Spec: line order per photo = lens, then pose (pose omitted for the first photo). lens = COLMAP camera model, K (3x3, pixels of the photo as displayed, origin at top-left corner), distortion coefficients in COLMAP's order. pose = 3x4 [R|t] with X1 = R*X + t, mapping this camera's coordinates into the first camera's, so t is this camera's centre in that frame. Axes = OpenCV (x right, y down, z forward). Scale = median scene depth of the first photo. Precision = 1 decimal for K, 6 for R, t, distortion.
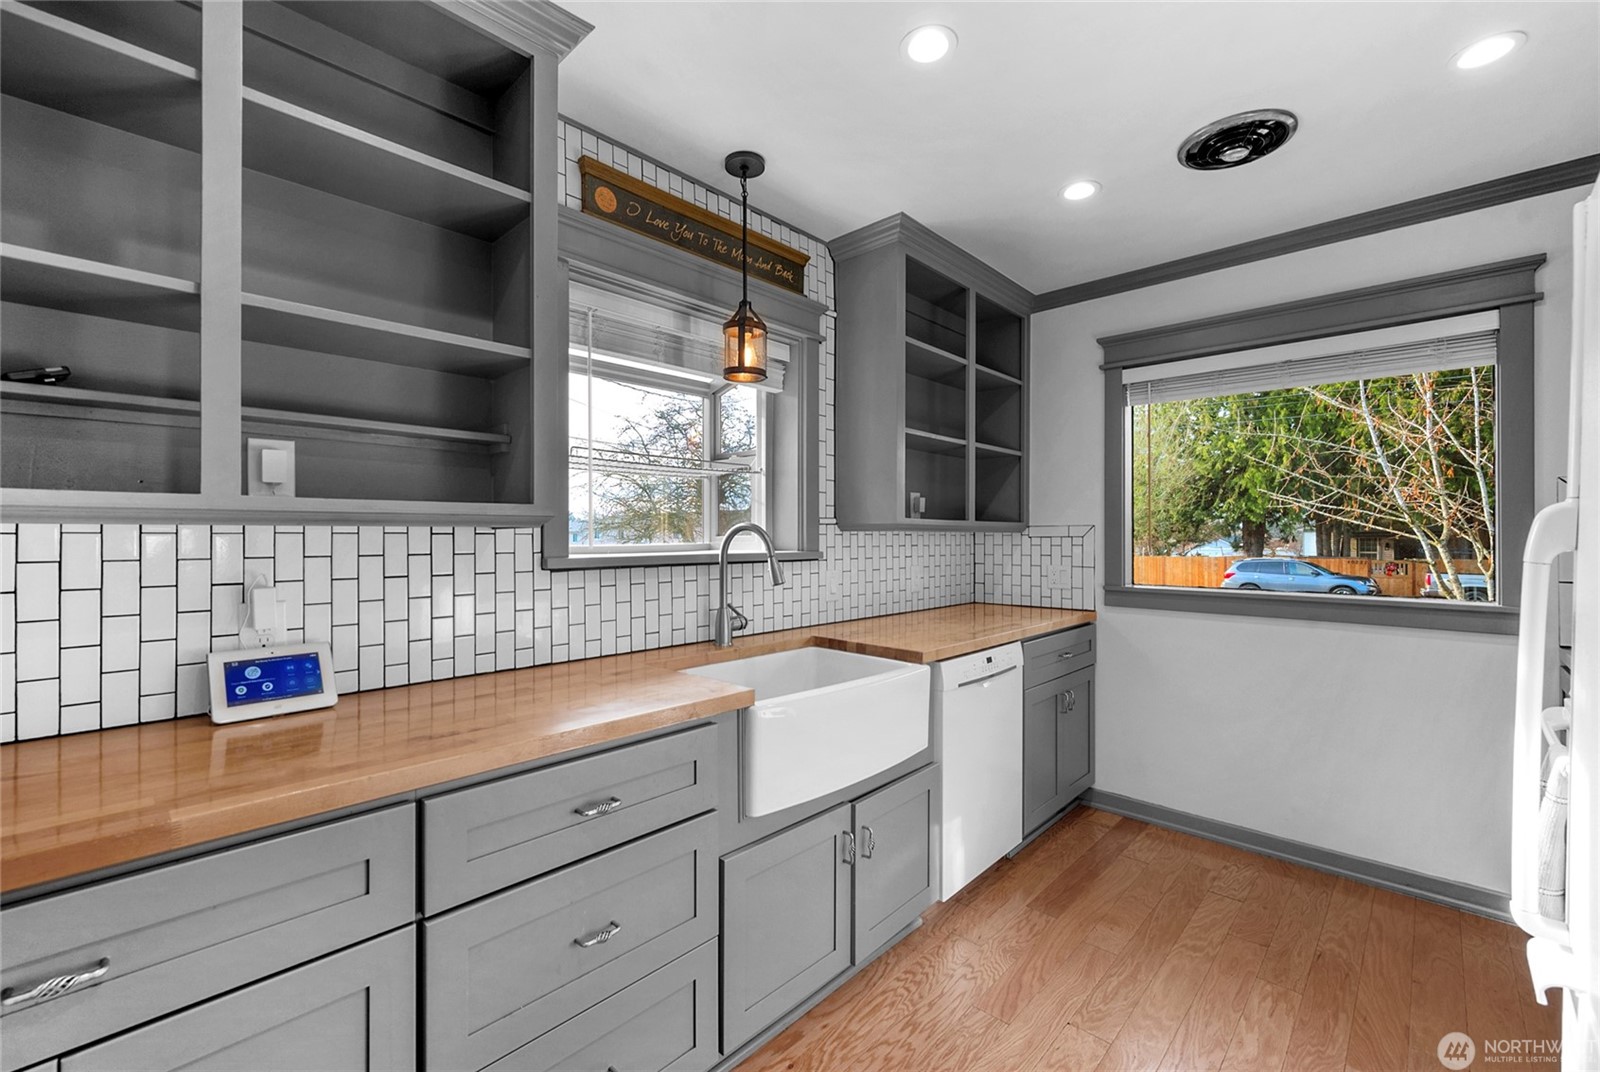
lens RADIAL K [[653.2, 0, 793.7], [0, 653.2, 538.9], [0, 0, 1]] dist [-0.000514, 0.000310]
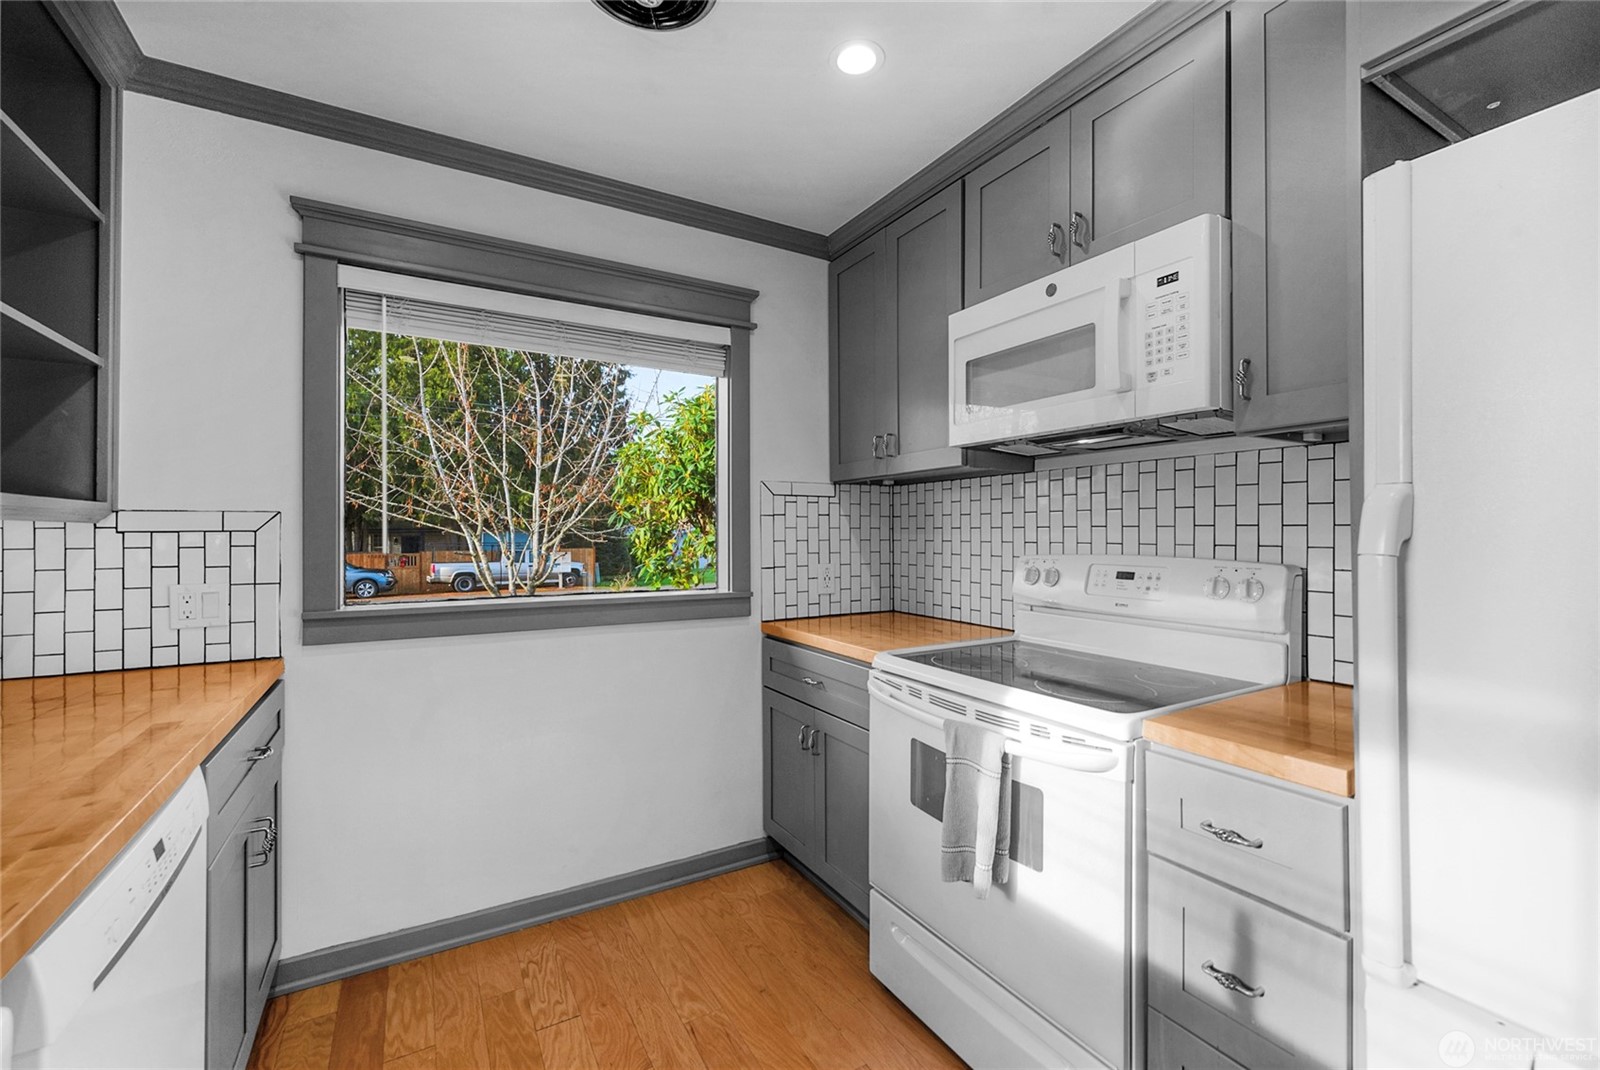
lens RADIAL K [[653.2, 0, 801.3], [0, 653.2, 529.9], [0, 0, 1]] dist [-0.000514, 0.000310]
pose [[0.273231, 0.001897, 0.961946, 0.023386], [0.006387, 0.999972, -0.003786, 0.000720], [-0.961927, 0.007178, 0.273212, 0.393171]]
